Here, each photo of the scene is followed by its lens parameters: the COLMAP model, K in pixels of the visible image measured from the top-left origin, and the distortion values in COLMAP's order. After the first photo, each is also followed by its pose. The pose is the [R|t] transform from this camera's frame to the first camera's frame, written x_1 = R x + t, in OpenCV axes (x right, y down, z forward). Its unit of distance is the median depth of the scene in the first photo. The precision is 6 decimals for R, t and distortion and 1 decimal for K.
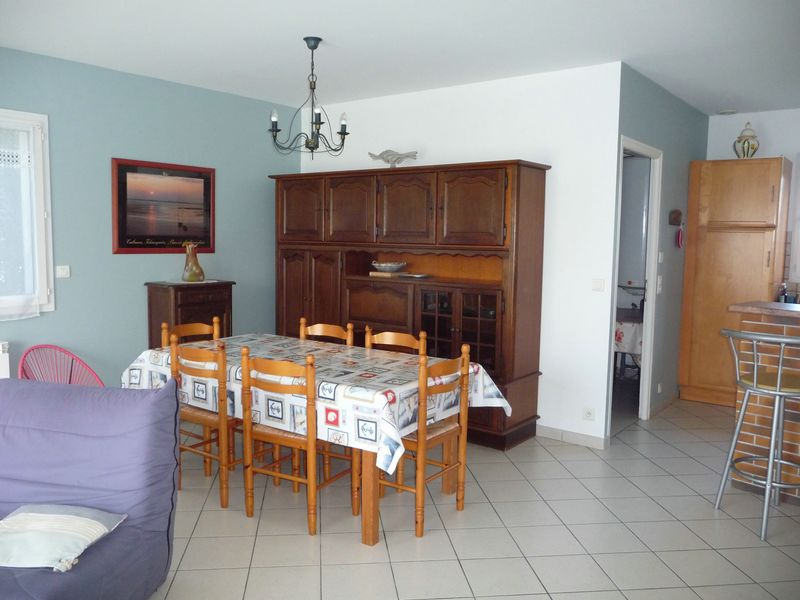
lens RADIAL K [[654.1, 0, 394.0], [0, 654.1, 301.5], [0, 0, 1]] dist [-0.042299, 0.002437]
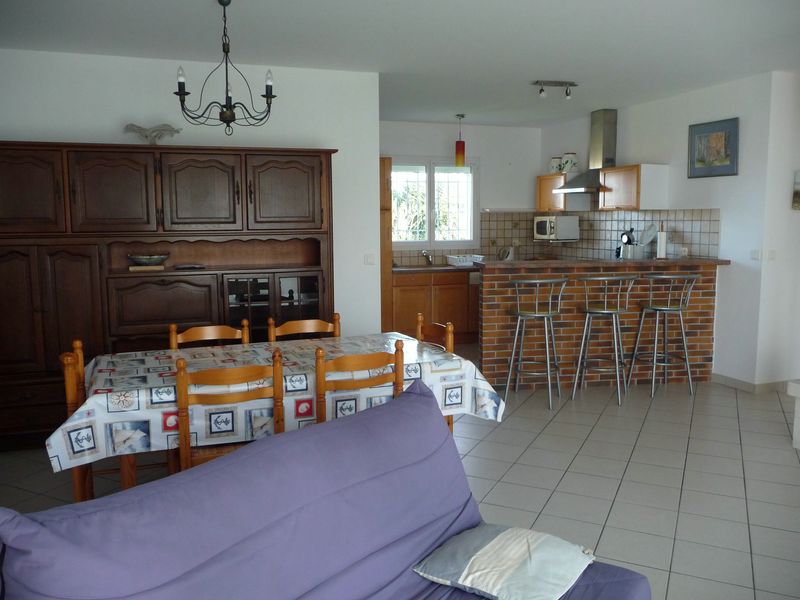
lens RADIAL K [[654.1, 0, 392.8], [0, 654.1, 297.3], [0, 0, 1]] dist [-0.042299, 0.002437]
pose [[0.541604, -0.116467, 0.832526, -0.748387], [0.101007, 0.992197, 0.073094, -0.044743], [-0.834543, 0.044504, 0.549142, 0.354481]]
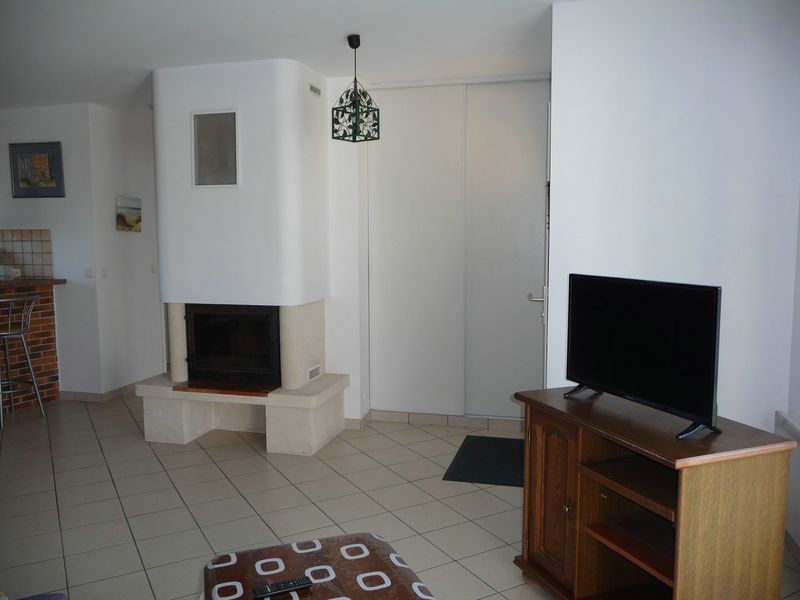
lens RADIAL K [[654.1, 0, 400.8], [0, 654.1, 301.1], [0, 0, 1]] dist [-0.042299, 0.002437]
pose [[-0.405329, -0.101017, 0.908573, -0.925834], [0.092805, 0.984194, 0.150827, -0.058621], [-0.909448, 0.145454, -0.389547, 0.520916]]
